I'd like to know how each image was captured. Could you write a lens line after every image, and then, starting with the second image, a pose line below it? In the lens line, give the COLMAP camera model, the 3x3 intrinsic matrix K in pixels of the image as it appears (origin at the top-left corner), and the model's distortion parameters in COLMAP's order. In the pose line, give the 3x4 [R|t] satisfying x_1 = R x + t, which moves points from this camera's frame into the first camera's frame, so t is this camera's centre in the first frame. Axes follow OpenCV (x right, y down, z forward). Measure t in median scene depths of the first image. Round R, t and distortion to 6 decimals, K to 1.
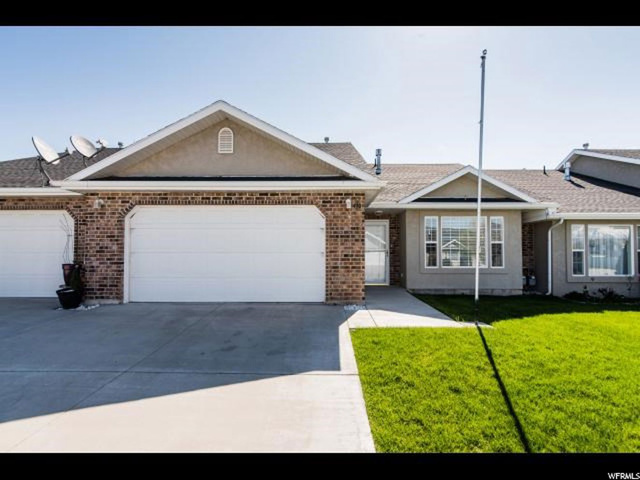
lens RADIAL K [[297.1, 0, 319.9], [0, 297.1, 240.3], [0, 0, 1]] dist [-0.021748, -0.000102]
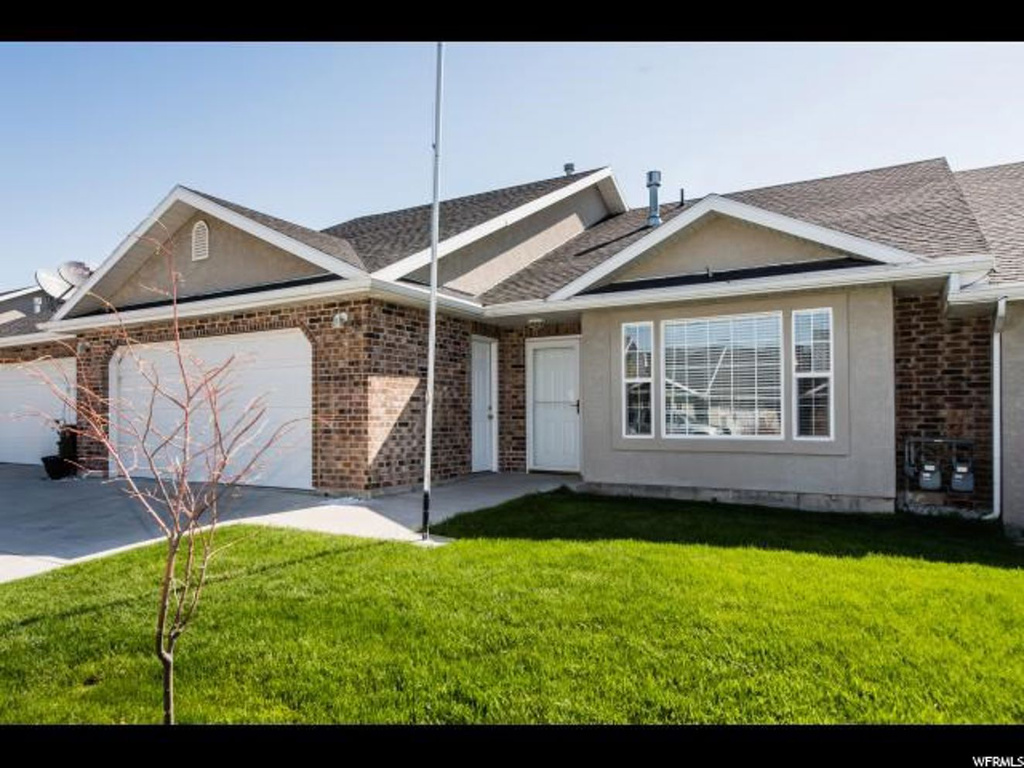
lens RADIAL K [[666.3, 0, 512.1], [0, 666.3, 388.5], [0, 0, 1]] dist [-0.033099, -0.001816]
pose [[0.863012, -0.024339, -0.504596, 1.021662], [0.031552, 0.999486, 0.005753, 0.010556], [0.504197, -0.020886, 0.863336, 0.057915]]
